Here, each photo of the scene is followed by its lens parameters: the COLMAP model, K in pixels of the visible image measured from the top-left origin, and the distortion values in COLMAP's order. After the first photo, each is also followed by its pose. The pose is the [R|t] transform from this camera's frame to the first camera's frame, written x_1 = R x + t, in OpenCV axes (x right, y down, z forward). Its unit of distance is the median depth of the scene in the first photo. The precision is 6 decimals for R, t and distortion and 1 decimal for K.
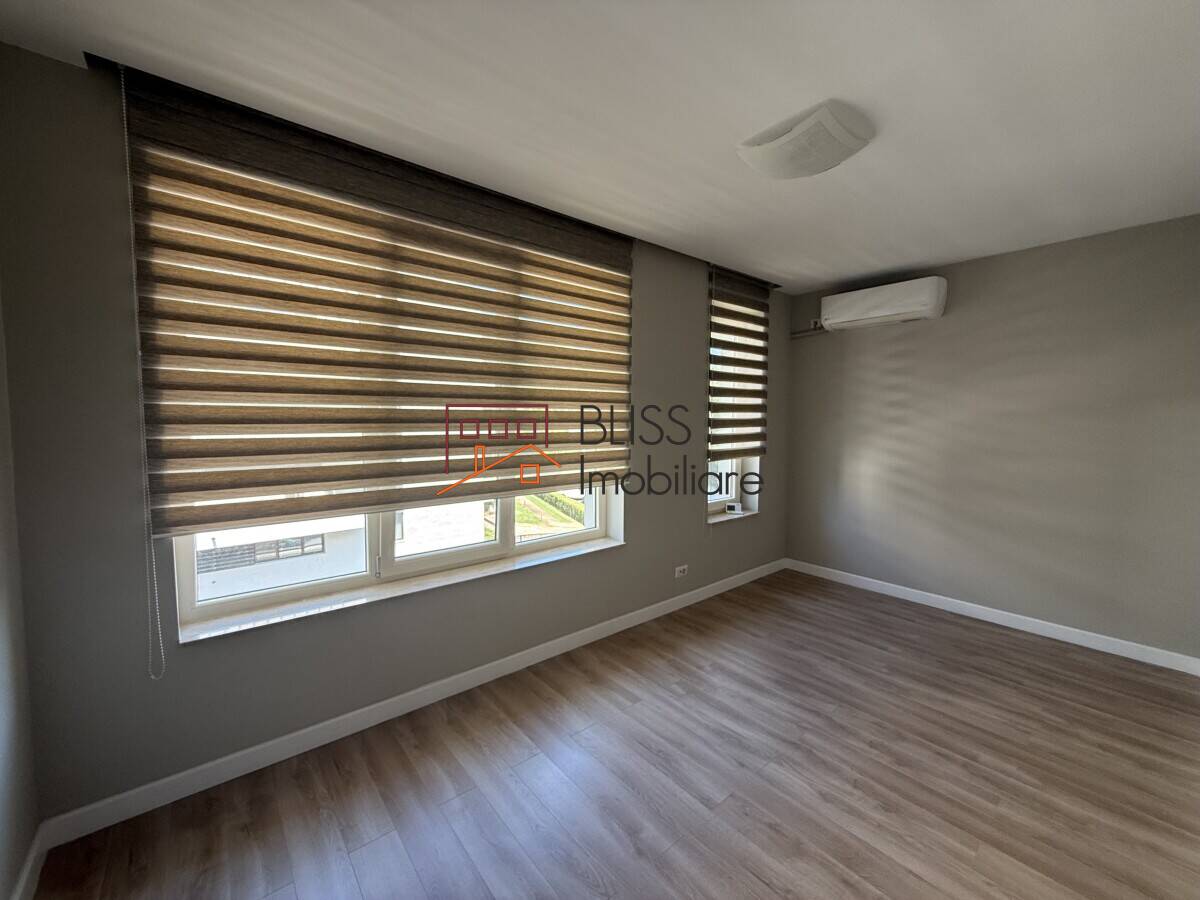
lens RADIAL K [[480.9, 0, 598.8], [0, 480.9, 448.1], [0, 0, 1]] dist [0.000003, -0.000224]
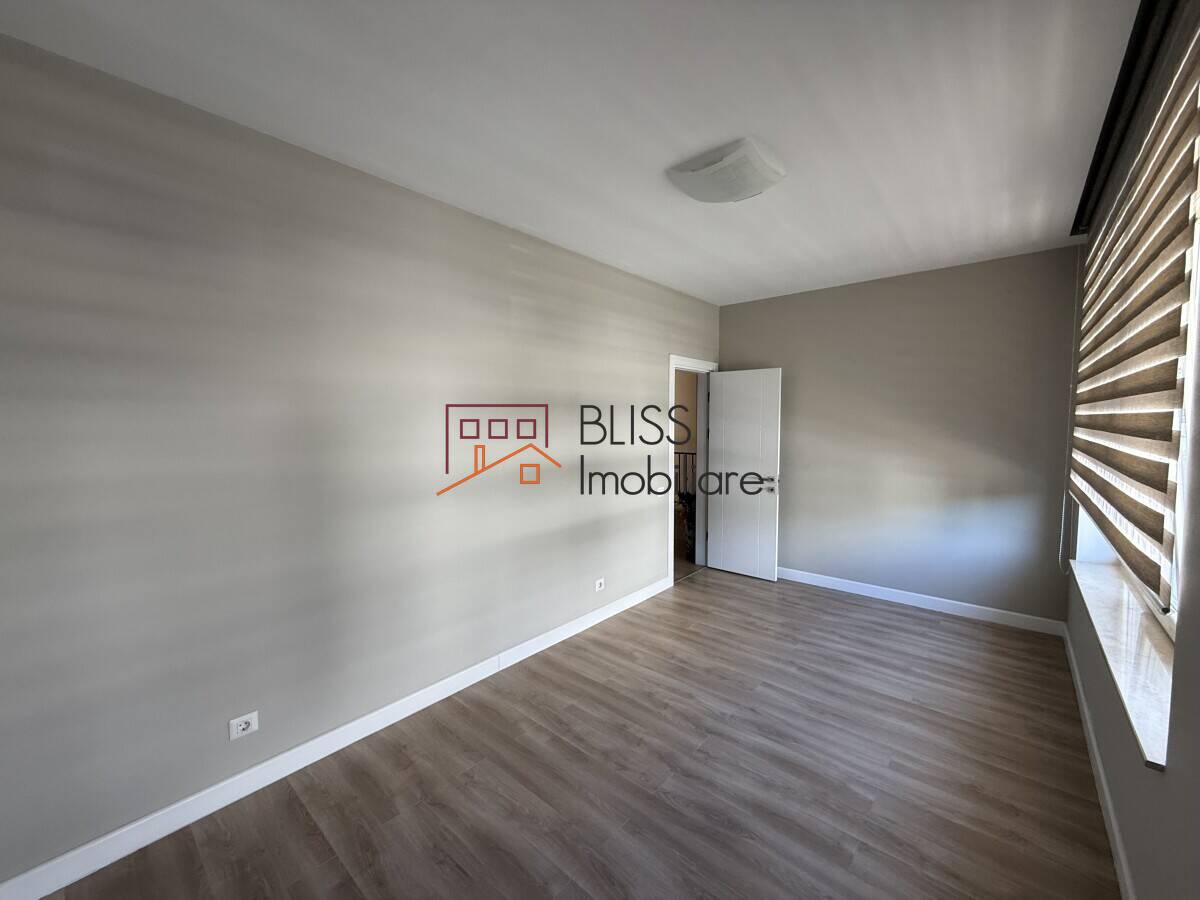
lens RADIAL K [[480.9, 0, 598.8], [0, 480.9, 448.1], [0, 0, 1]] dist [0.000003, -0.000224]
pose [[-0.987091, 0.009230, -0.159893, 0.836408], [-0.010552, 0.992421, 0.122432, -0.135481], [0.159811, 0.122539, -0.979512, 1.972810]]
